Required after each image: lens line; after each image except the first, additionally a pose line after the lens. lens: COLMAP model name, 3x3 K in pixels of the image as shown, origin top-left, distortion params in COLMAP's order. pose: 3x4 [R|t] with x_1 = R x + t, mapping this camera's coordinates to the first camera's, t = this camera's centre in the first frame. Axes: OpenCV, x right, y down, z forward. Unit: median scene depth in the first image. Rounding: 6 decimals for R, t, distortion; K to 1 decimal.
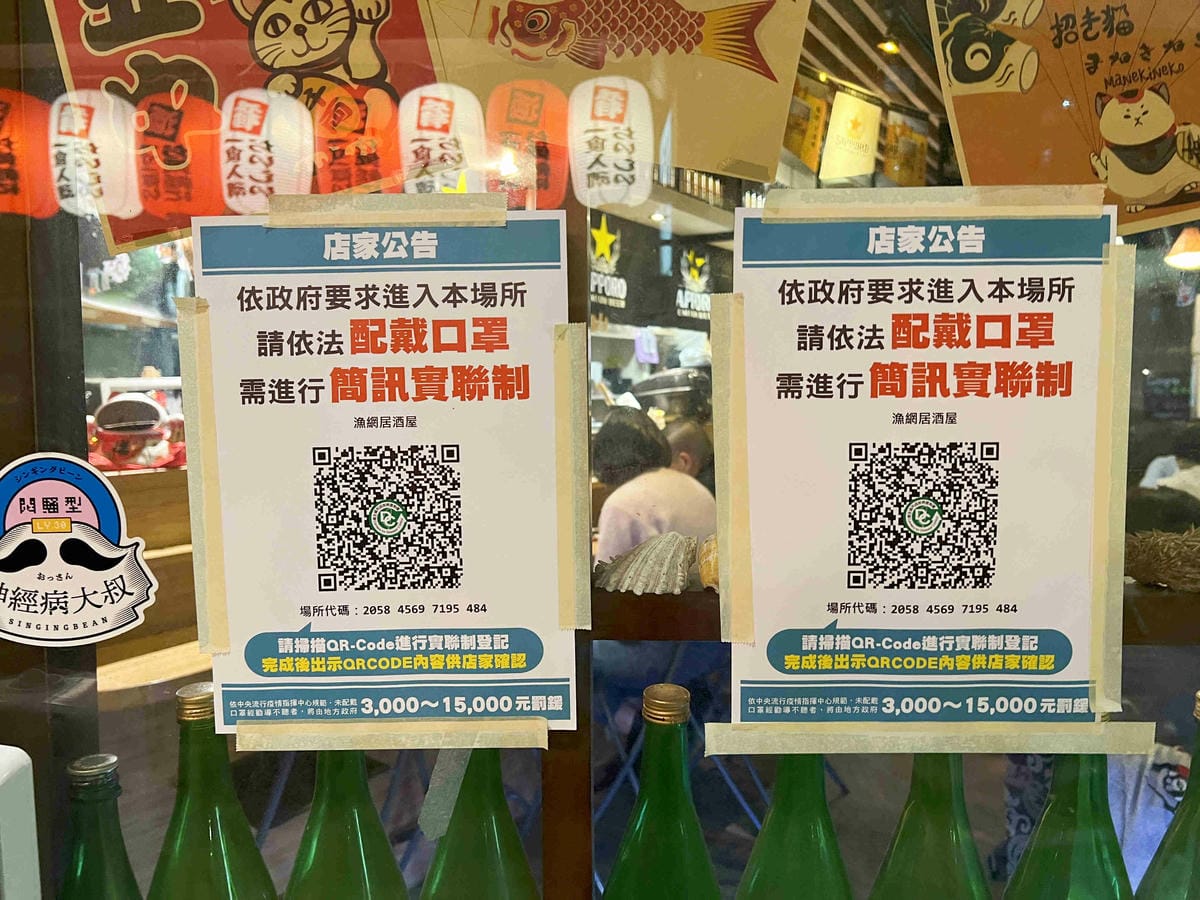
lens RADIAL K [[914.1, 0, 619.5], [0, 914.1, 454.2], [0, 0, 1]] dist [0.019721, -0.007866]
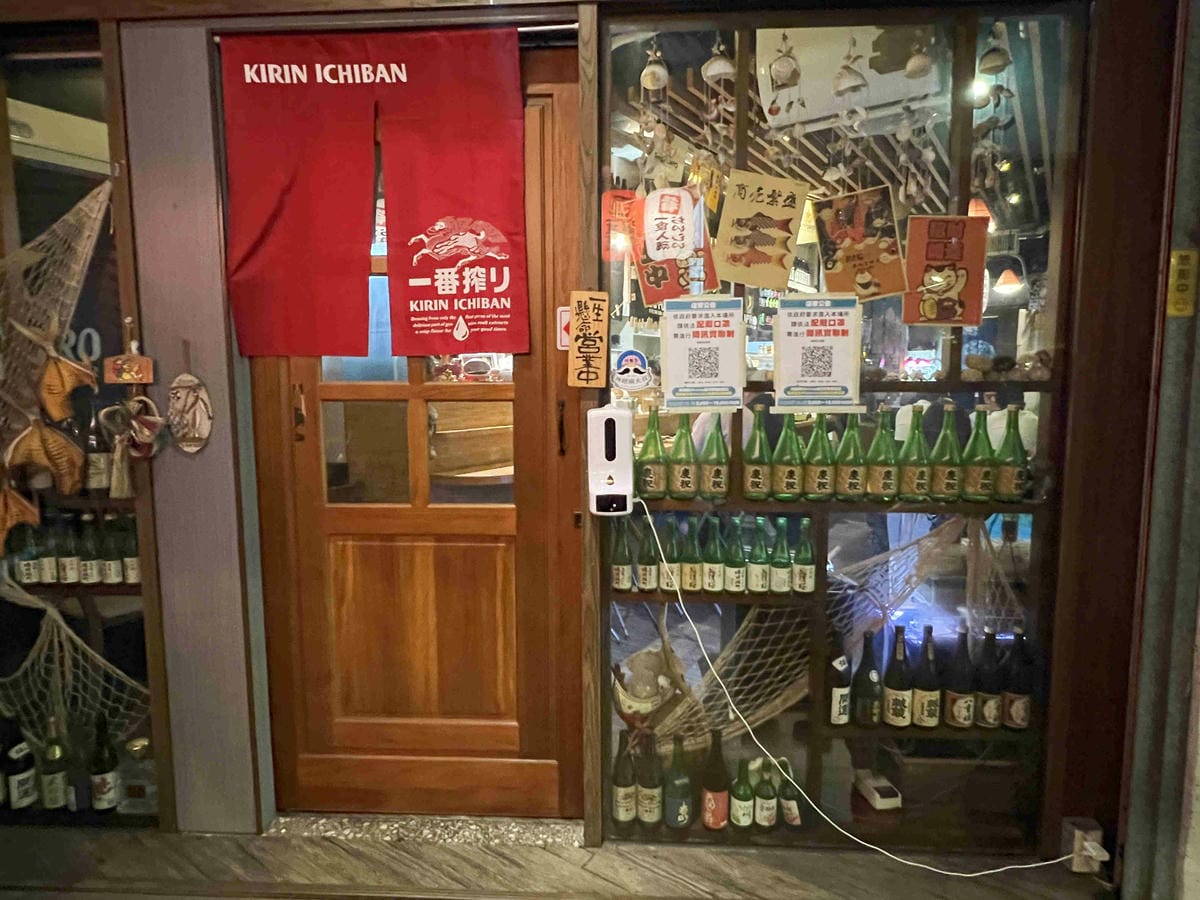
lens RADIAL K [[691.6, 0, 602.8], [0, 691.6, 454.9], [0, 0, 1]] dist [-0.000760, -0.000707]
pose [[0.999284, 0.003359, -0.037677, -0.632419], [-0.002024, 0.999370, 0.035431, 0.417429], [0.037773, -0.035329, 0.998662, -2.596730]]
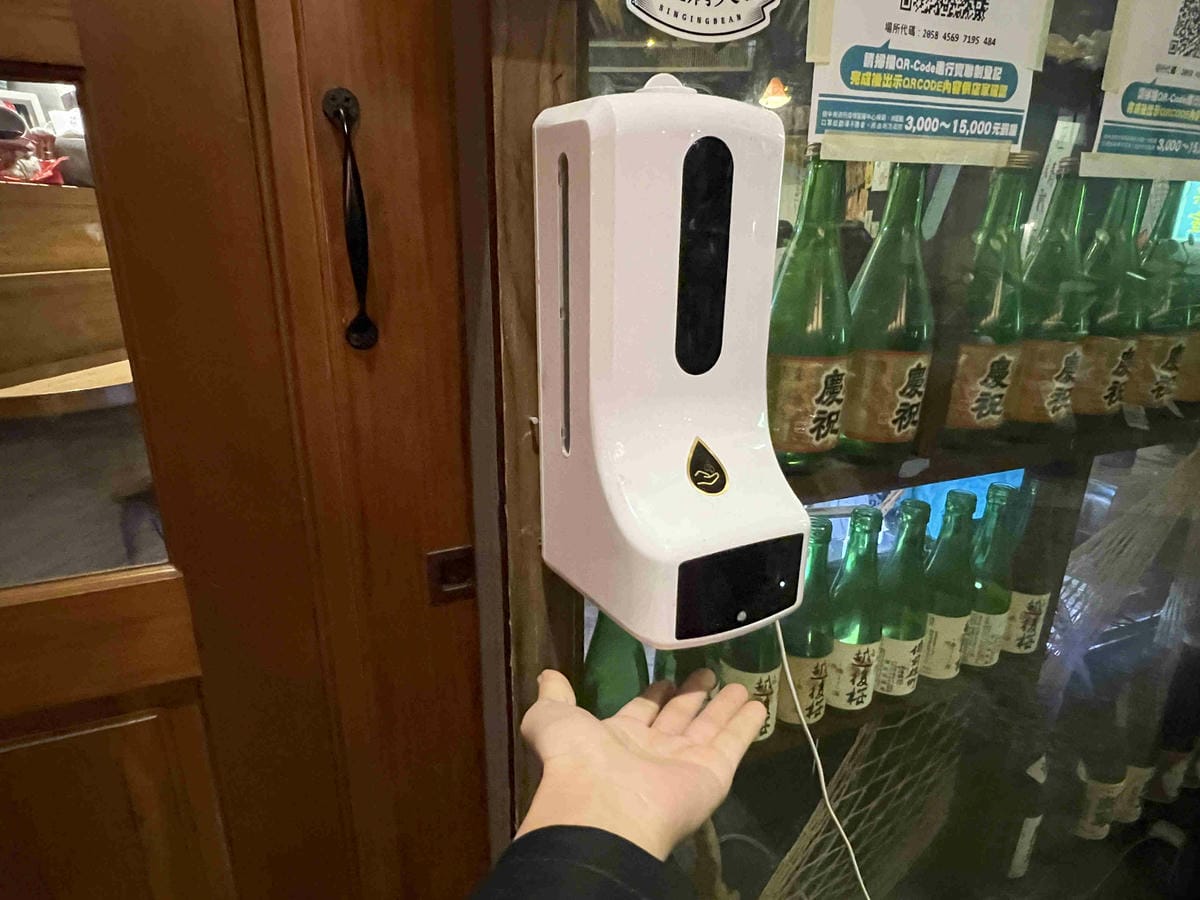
lens RADIAL K [[691.6, 0, 594.4], [0, 691.6, 455.6], [0, 0, 1]] dist [-0.000760, -0.000707]
pose [[0.911411, -0.118018, 0.394210, -1.098668], [0.020347, 0.969743, 0.243279, 0.479537], [-0.410994, -0.213706, 0.886236, 0.247286]]
